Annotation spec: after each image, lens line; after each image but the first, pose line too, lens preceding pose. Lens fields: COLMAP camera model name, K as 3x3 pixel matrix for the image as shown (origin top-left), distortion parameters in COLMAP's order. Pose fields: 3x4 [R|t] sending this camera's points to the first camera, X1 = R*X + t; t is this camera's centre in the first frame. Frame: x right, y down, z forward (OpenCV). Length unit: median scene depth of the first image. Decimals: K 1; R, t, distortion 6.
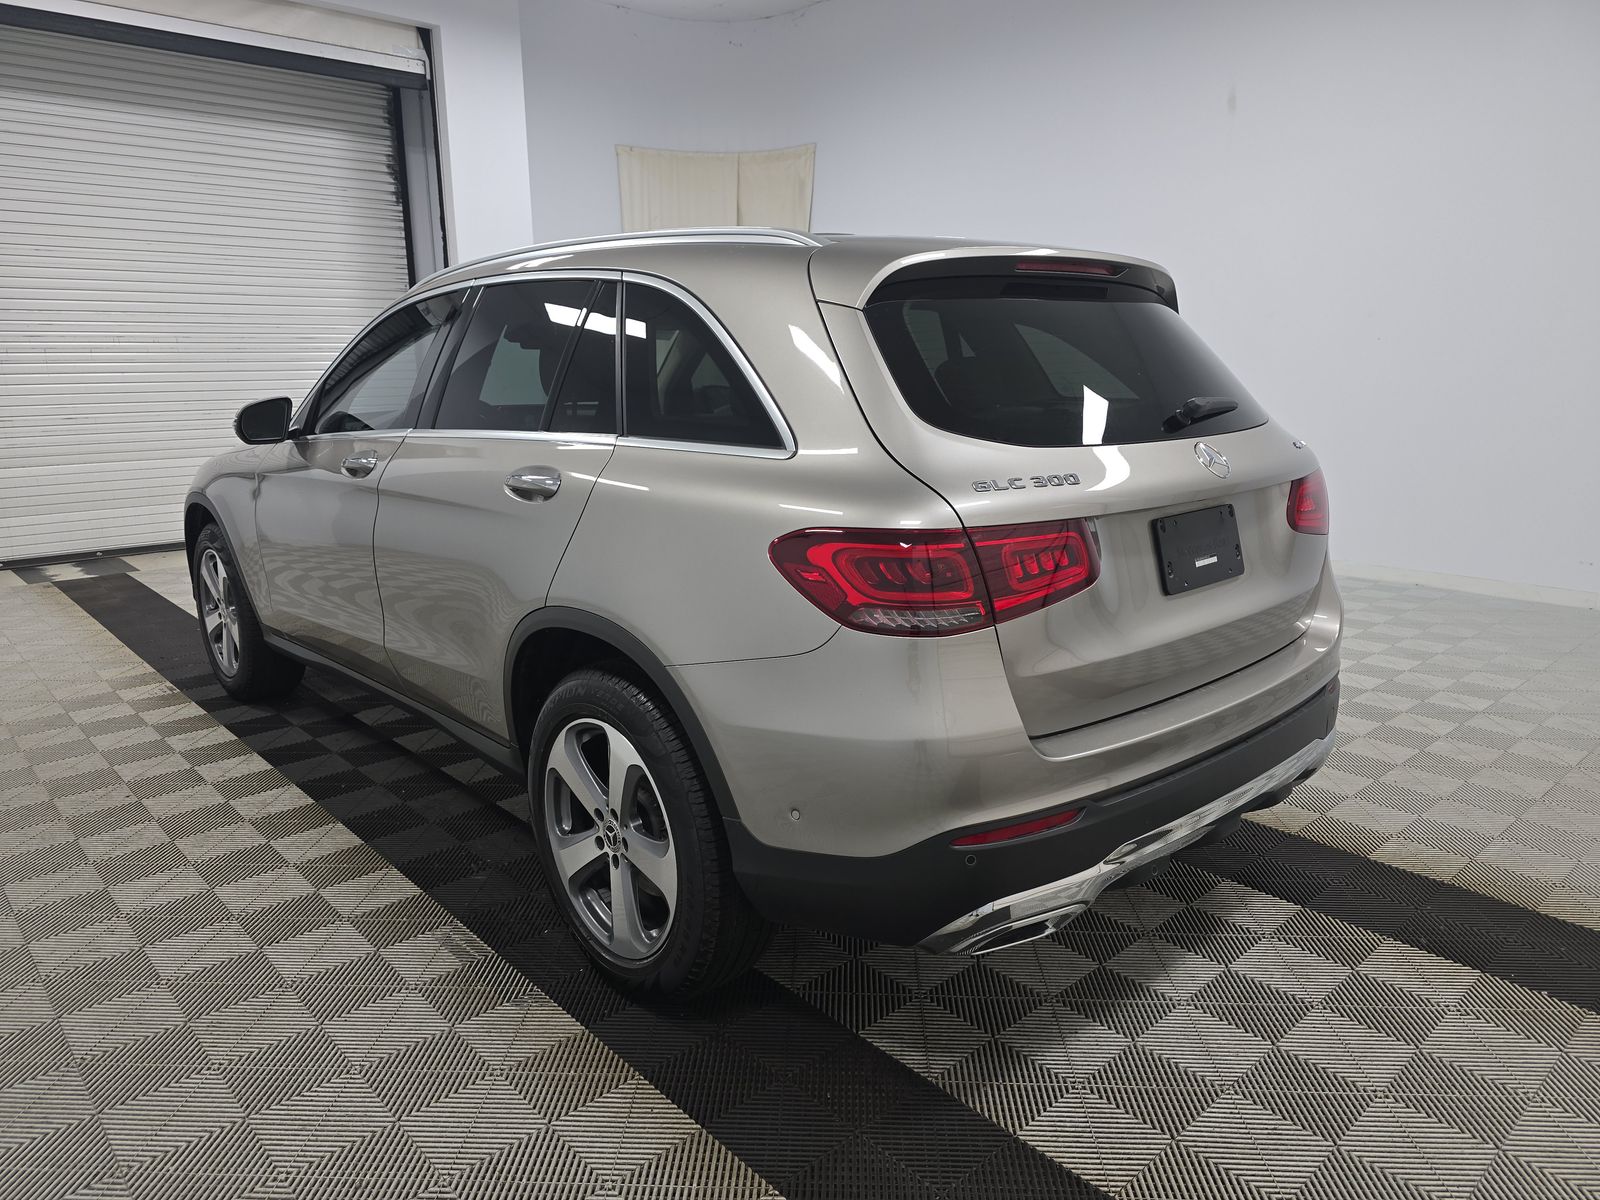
lens RADIAL K [[1082.8, 0, 800.0], [0, 1082.8, 600.0], [0, 0, 1]] dist [0.039672, -0.028957]
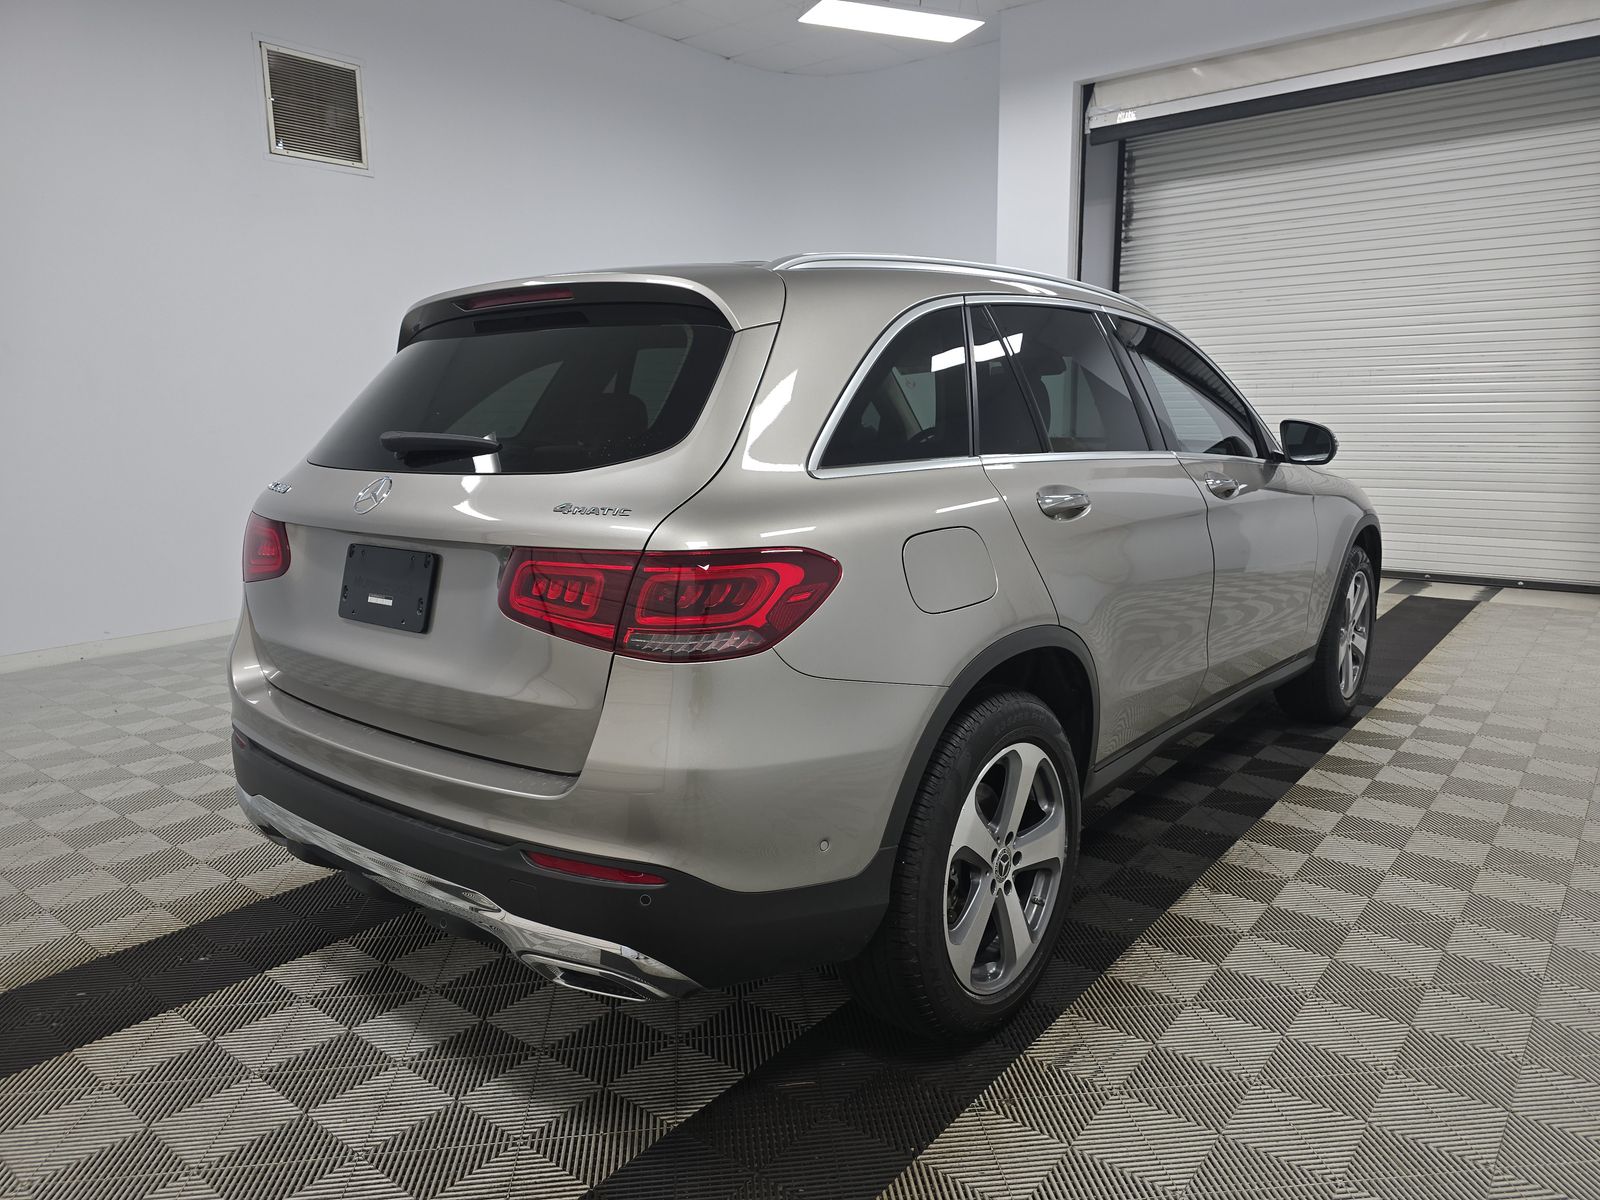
lens RADIAL K [[1082.8, 0, 800.0], [0, 1082.8, 600.0], [0, 0, 1]] dist [0.039672, -0.028957]
pose [[0.163781, 0.179765, -0.969979, 0.372874], [-0.207604, 0.967518, 0.144255, -0.068734], [0.964405, 0.177745, 0.195781, 0.318343]]
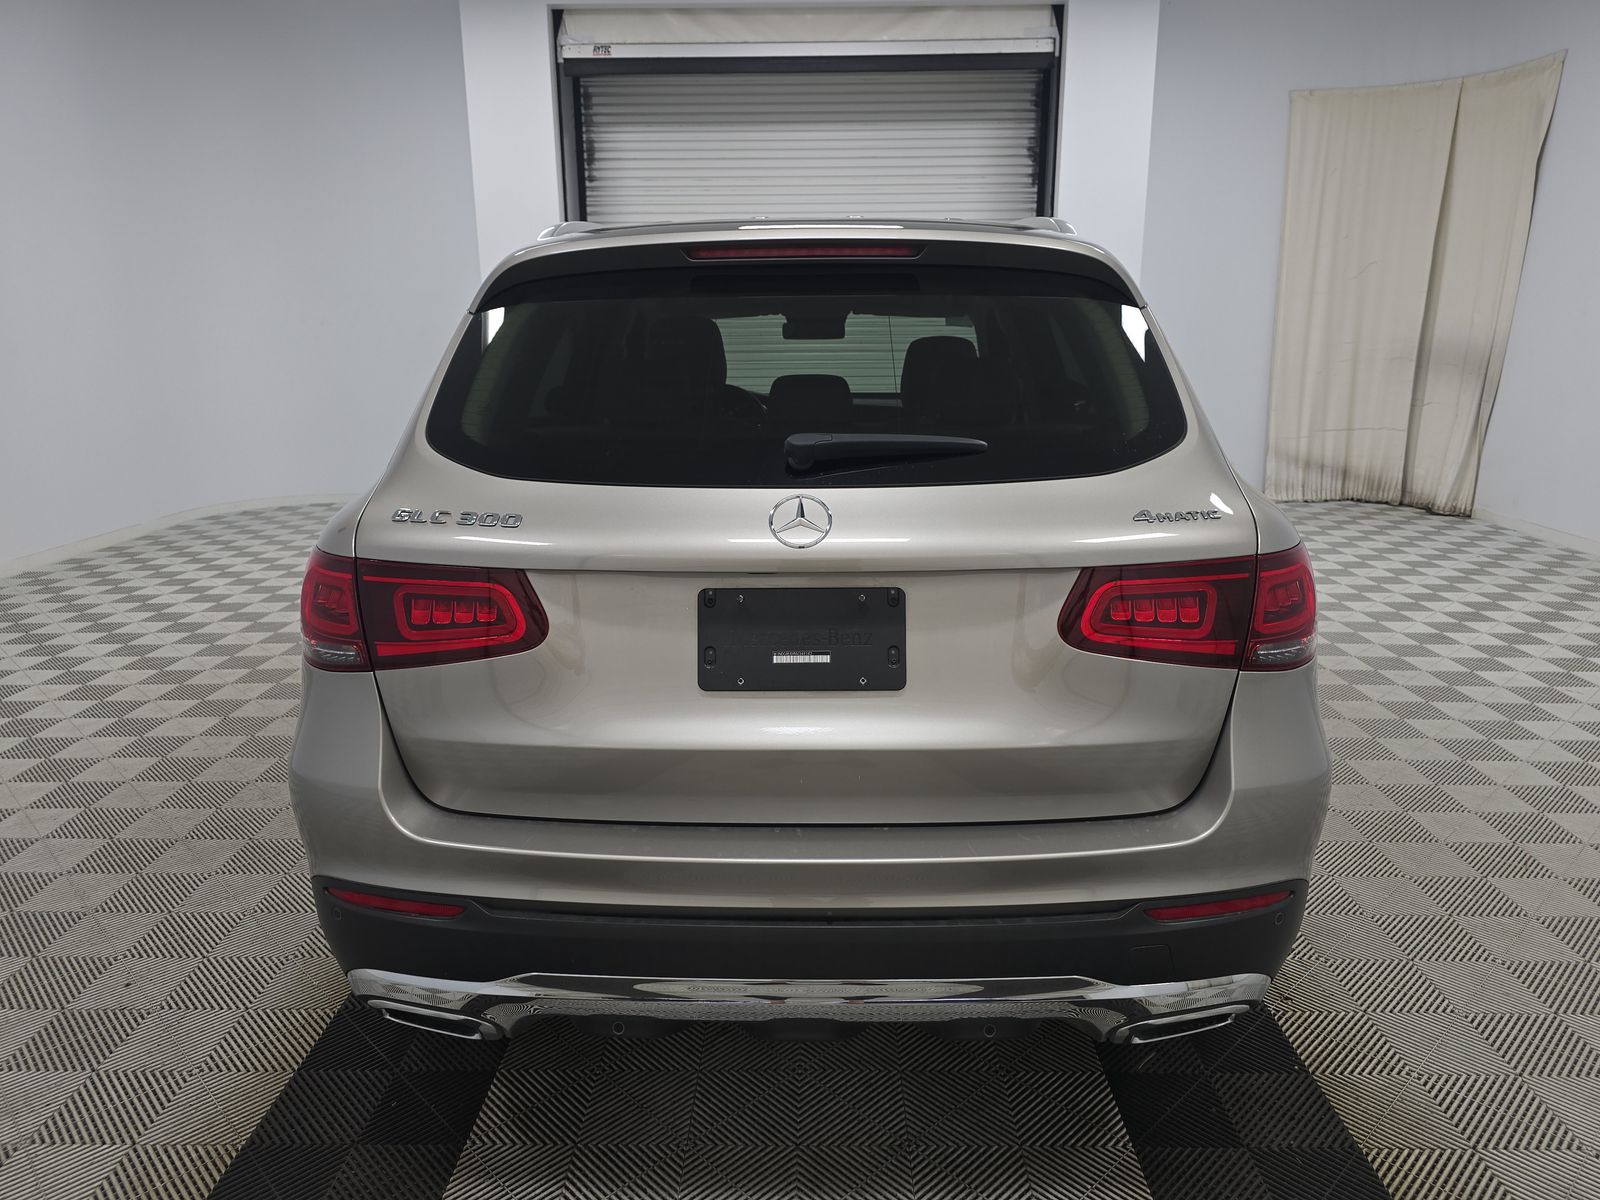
lens RADIAL K [[1082.8, 0, 800.0], [0, 1082.8, 600.0], [0, 0, 1]] dist [0.039672, -0.028957]
pose [[0.730698, 0.167039, -0.661950, 0.230127], [-0.150655, 0.985155, 0.082296, -0.036435], [0.665870, 0.039593, 0.745017, 0.125748]]
